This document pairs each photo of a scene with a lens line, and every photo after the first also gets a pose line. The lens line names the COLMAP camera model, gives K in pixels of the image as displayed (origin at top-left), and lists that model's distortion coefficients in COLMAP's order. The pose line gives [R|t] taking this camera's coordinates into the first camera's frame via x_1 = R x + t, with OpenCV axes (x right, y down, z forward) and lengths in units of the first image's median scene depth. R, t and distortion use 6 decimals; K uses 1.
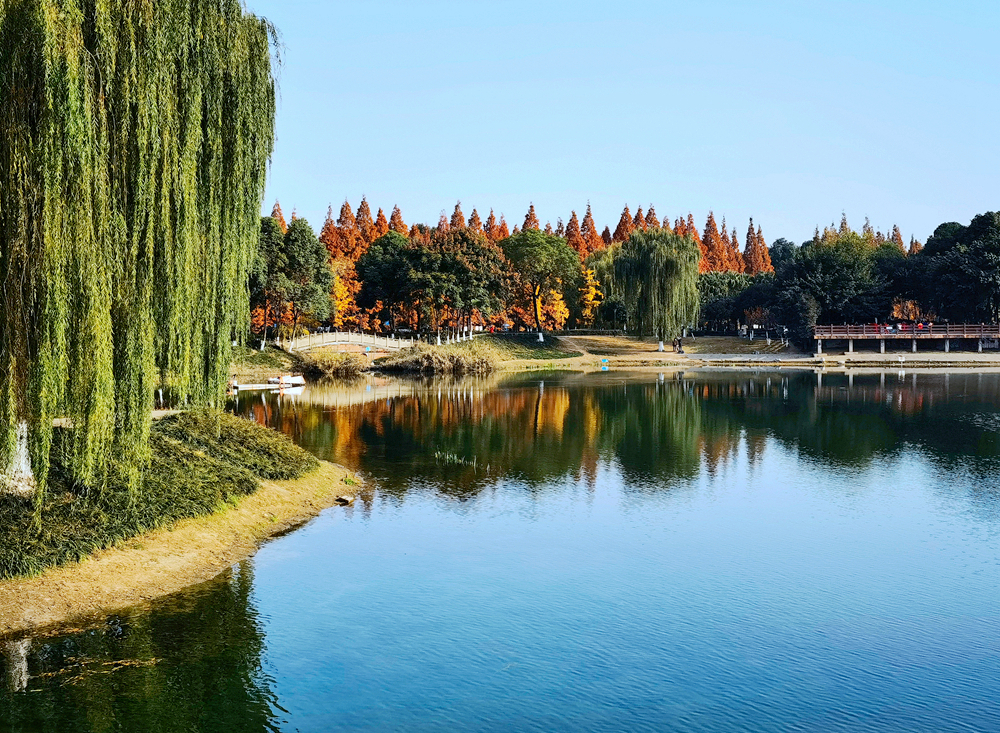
lens RADIAL K [[1307.0, 0, 500.1], [0, 1307.0, 365.8], [0, 0, 1]] dist [0.006859, 0.000000]
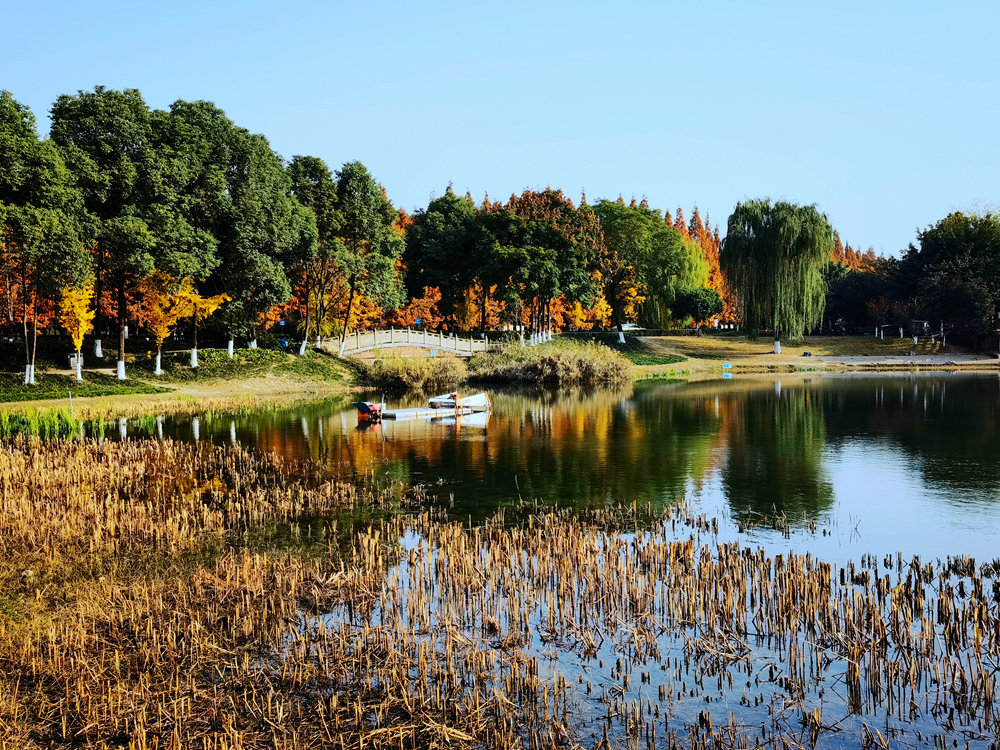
lens RADIAL K [[1109.0, 0, 499.8], [0, 1109.0, 375.1], [0, 0, 1]] dist [0.010737, 0.000000]
pose [[0.986067, -0.012236, 0.165898, -0.168813], [0.012669, 0.999919, -0.001551, 0.000772], [-0.165865, 0.003631, 0.986142, 0.398208]]
